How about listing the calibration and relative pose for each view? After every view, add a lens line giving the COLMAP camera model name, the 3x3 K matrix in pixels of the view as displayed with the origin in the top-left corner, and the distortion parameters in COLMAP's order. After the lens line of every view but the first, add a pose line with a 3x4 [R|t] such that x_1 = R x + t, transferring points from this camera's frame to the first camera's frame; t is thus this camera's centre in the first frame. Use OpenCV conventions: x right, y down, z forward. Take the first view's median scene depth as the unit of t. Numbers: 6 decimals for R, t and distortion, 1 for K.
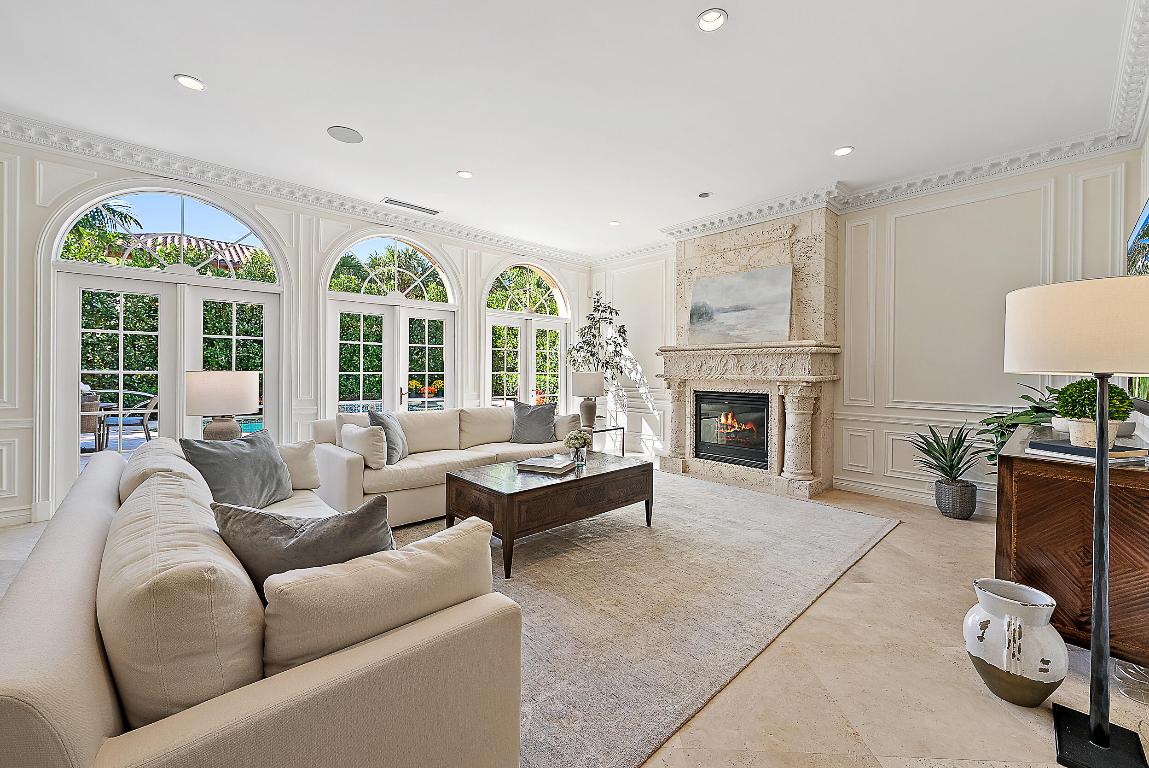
lens RADIAL K [[455.8, 0, 589.4], [0, 455.8, 363.3], [0, 0, 1]] dist [-0.003207, -0.000072]
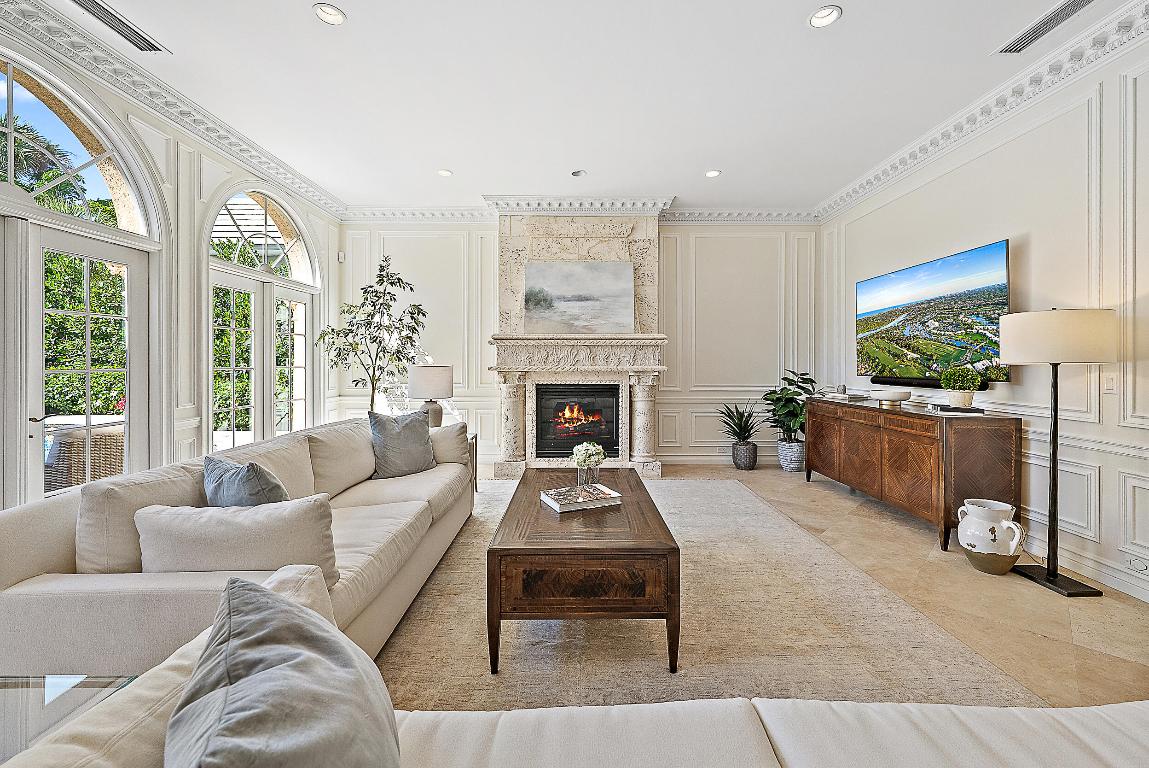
lens RADIAL K [[455.8, 0, 575.2], [0, 455.8, 359.8], [0, 0, 1]] dist [-0.003207, -0.000072]
pose [[0.682125, -0.002248, 0.731232, -0.398432], [-0.006957, 0.999930, 0.009564, 0.002350], [-0.731203, -0.011611, 0.682061, 0.338036]]
